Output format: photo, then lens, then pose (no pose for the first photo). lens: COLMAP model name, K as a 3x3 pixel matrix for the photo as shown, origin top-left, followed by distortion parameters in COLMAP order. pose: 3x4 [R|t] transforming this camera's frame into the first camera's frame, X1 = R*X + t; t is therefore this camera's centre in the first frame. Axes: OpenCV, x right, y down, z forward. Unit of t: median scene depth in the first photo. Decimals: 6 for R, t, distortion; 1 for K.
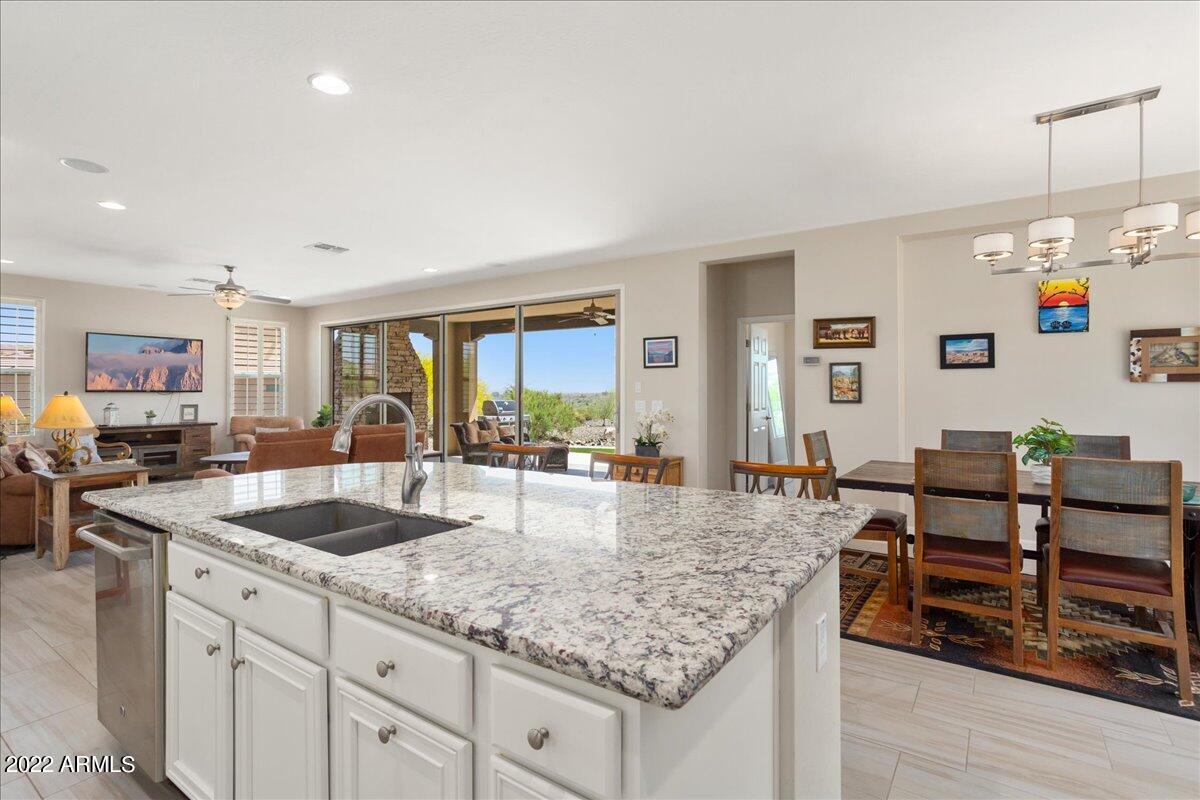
lens RADIAL K [[585.1, 0, 596.1], [0, 585.1, 375.2], [0, 0, 1]] dist [-0.001704, 0.000904]
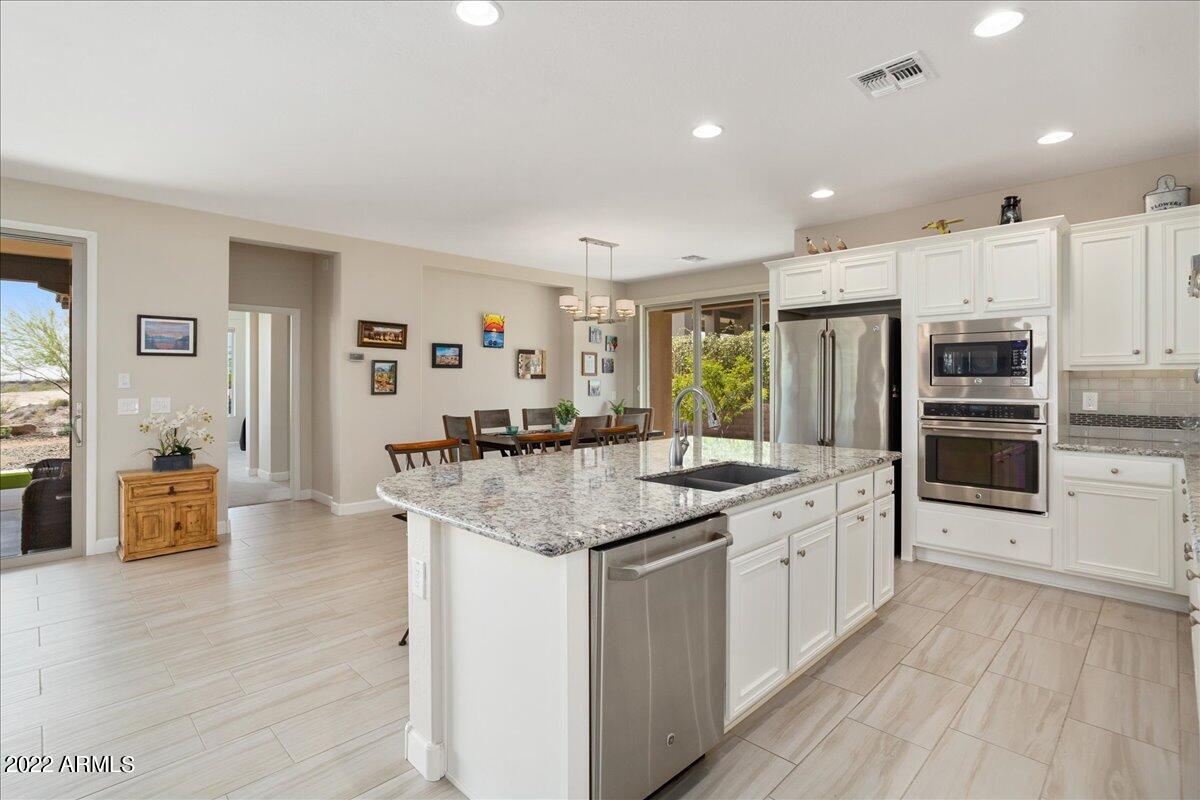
lens RADIAL K [[583.9, 0, 595.8], [0, 583.9, 377.4], [0, 0, 1]] dist [-0.045277, 0.027678]
pose [[0.183042, 0.007078, 0.983080, -0.656234], [-0.020481, 0.999785, -0.003385, 0.008235], [-0.982892, -0.019514, 0.183147, 0.371402]]
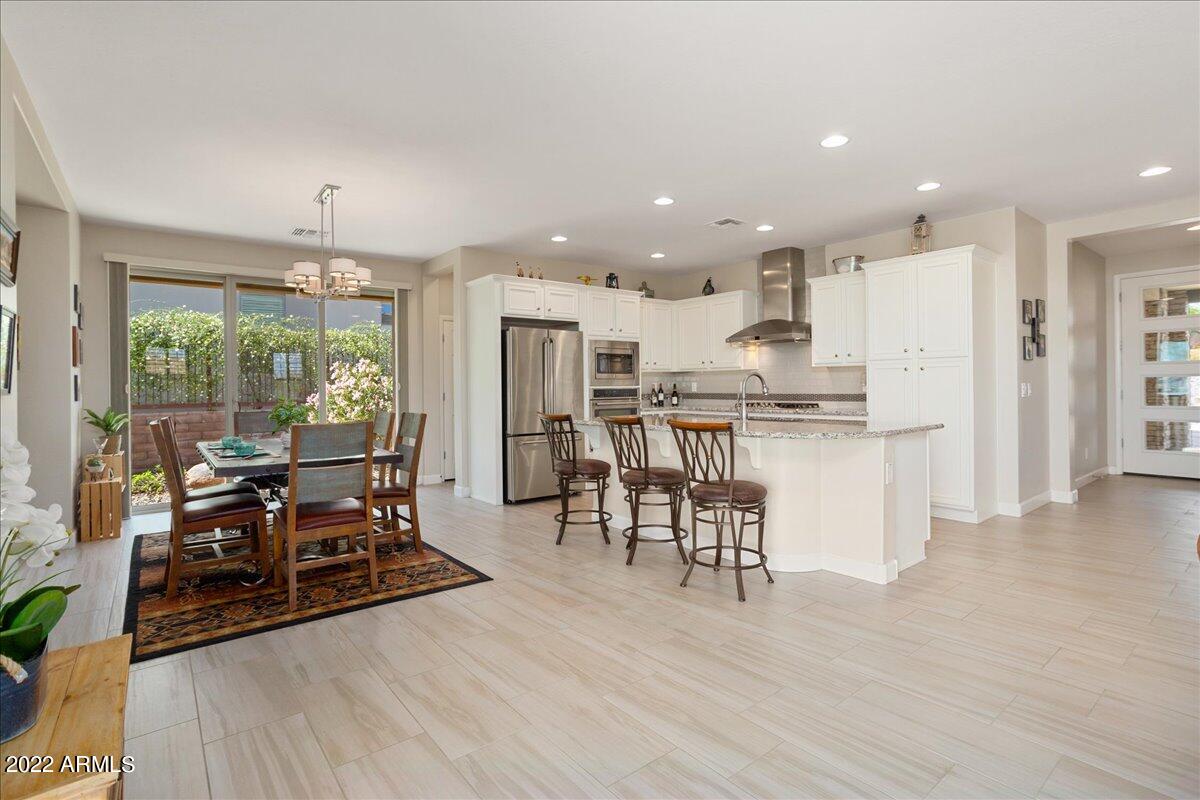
lens RADIAL K [[578.1, 0, 602.6], [0, 578.1, 387.8], [0, 0, 1]] dist [-0.060624, 0.048411]
pose [[-0.958675, 0.011099, 0.284285, -0.160716], [0.005424, 0.999770, -0.020741, 0.055140], [-0.284450, -0.018342, -0.958515, 1.307768]]
